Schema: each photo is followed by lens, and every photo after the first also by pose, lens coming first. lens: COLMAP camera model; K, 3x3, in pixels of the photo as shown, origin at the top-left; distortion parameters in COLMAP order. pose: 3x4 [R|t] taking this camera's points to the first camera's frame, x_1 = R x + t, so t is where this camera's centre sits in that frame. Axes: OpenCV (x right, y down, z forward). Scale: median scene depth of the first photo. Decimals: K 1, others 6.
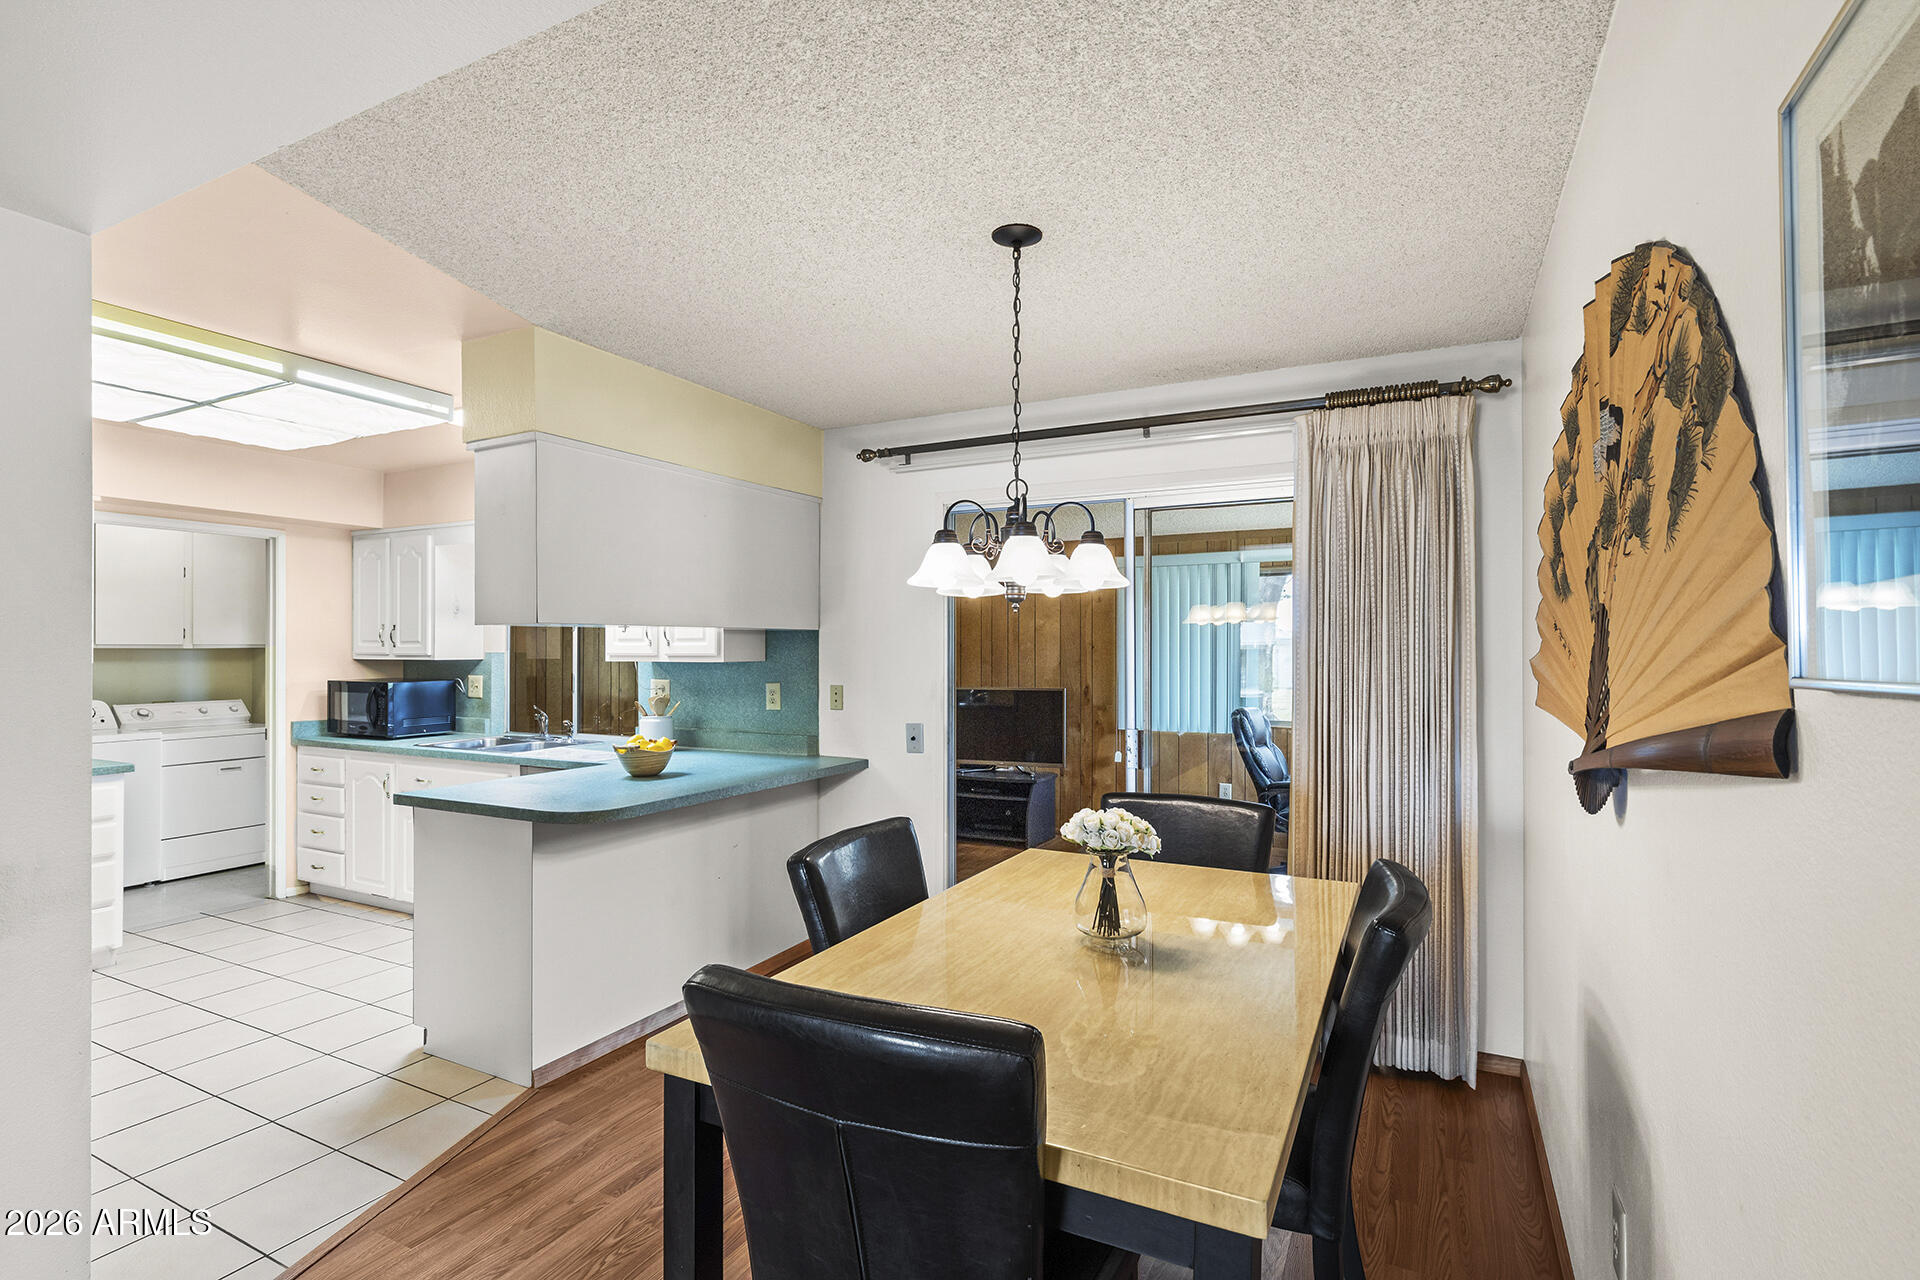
lens RADIAL K [[916.8, 0, 965.3], [0, 916.8, 643.5], [0, 0, 1]] dist [-0.003866, -0.000439]
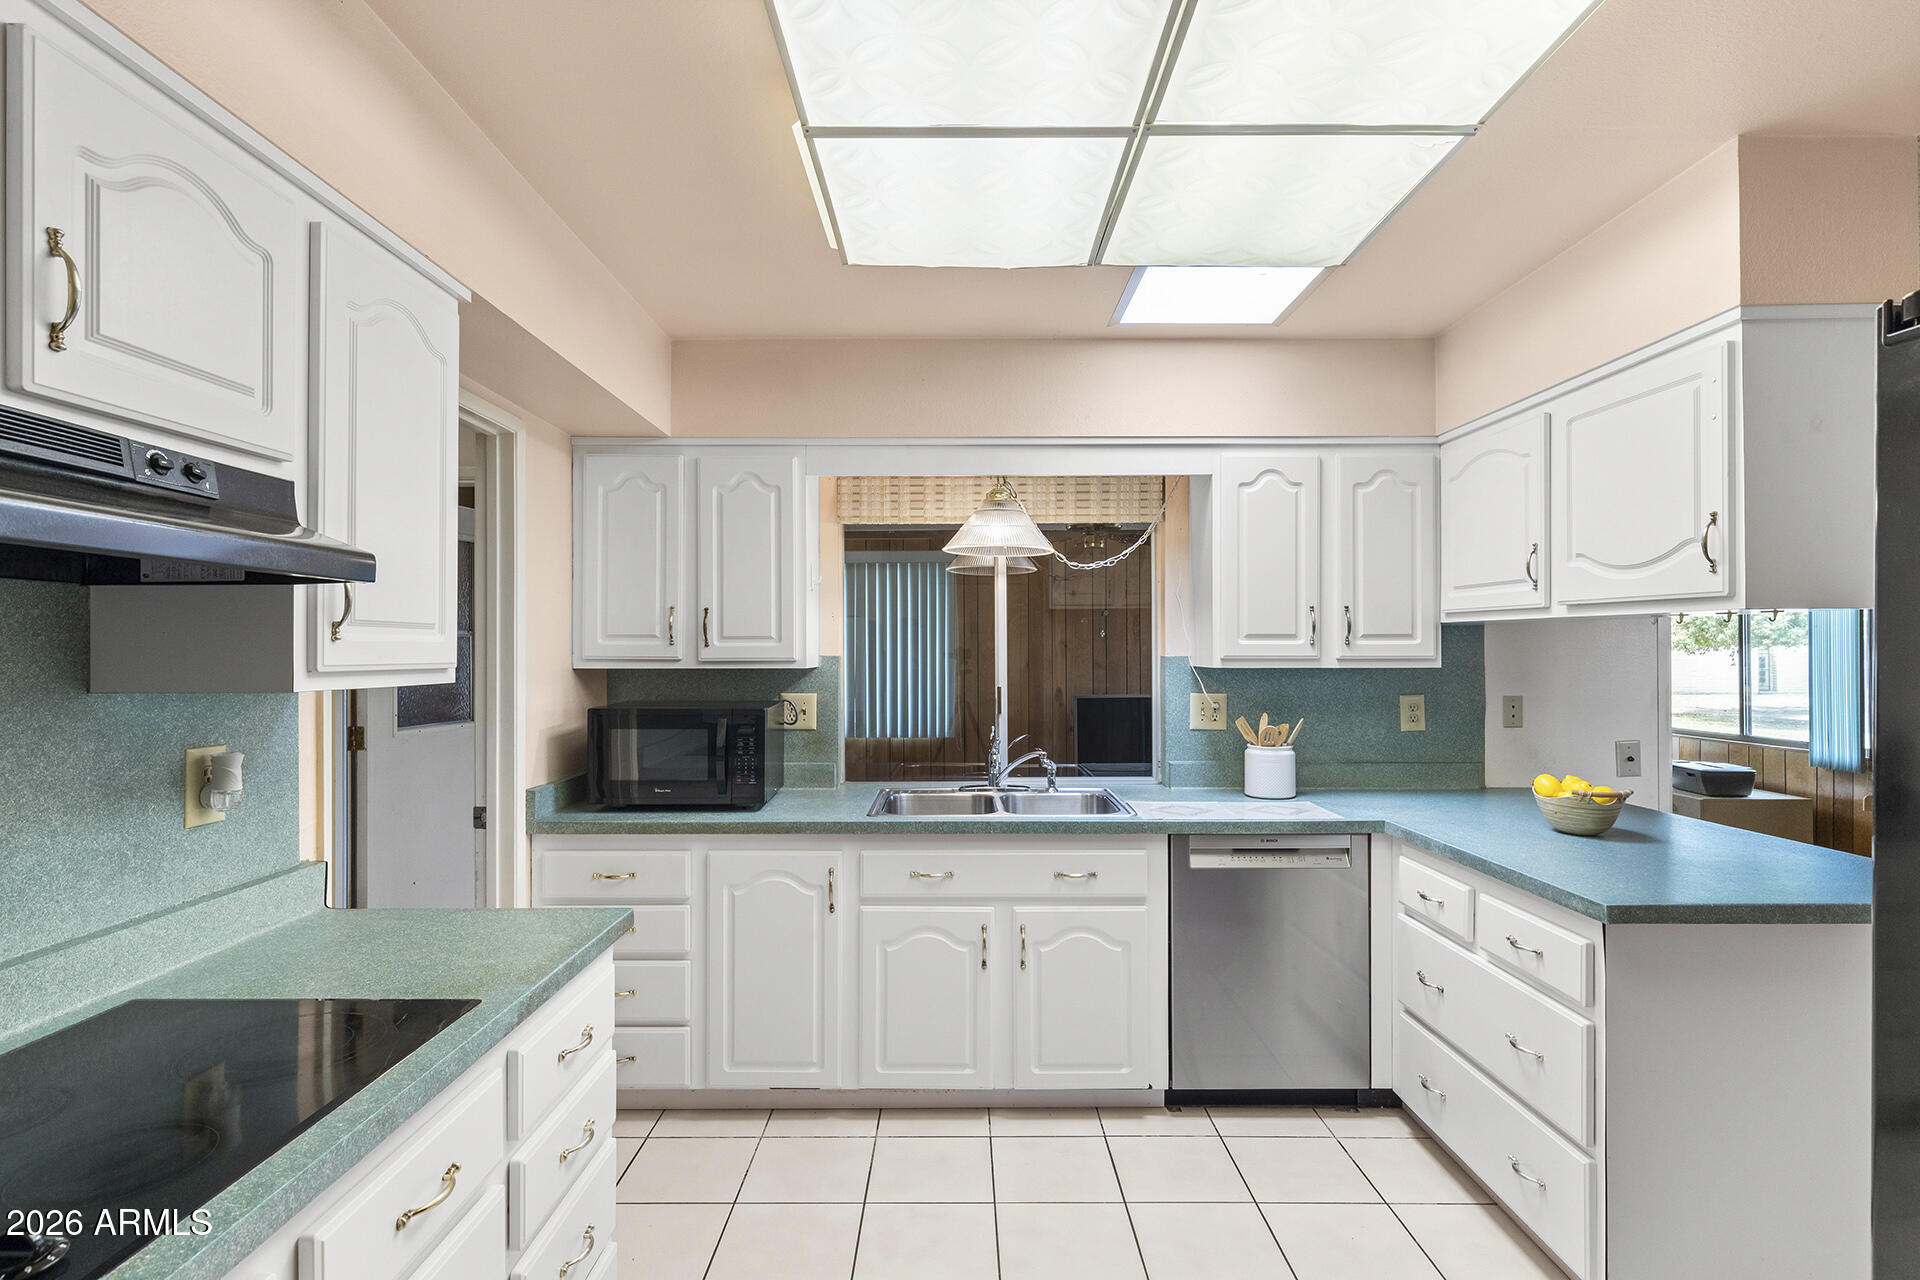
lens RADIAL K [[945.7, 0, 963.5], [0, 945.7, 645.1], [0, 0, 1]] dist [0.003876, -0.004547]
pose [[0.891964, 0.002119, 0.452101, -0.745908], [-0.001648, 0.999998, -0.001435, 0.003451], [-0.452103, 0.000535, 0.891966, 0.399105]]
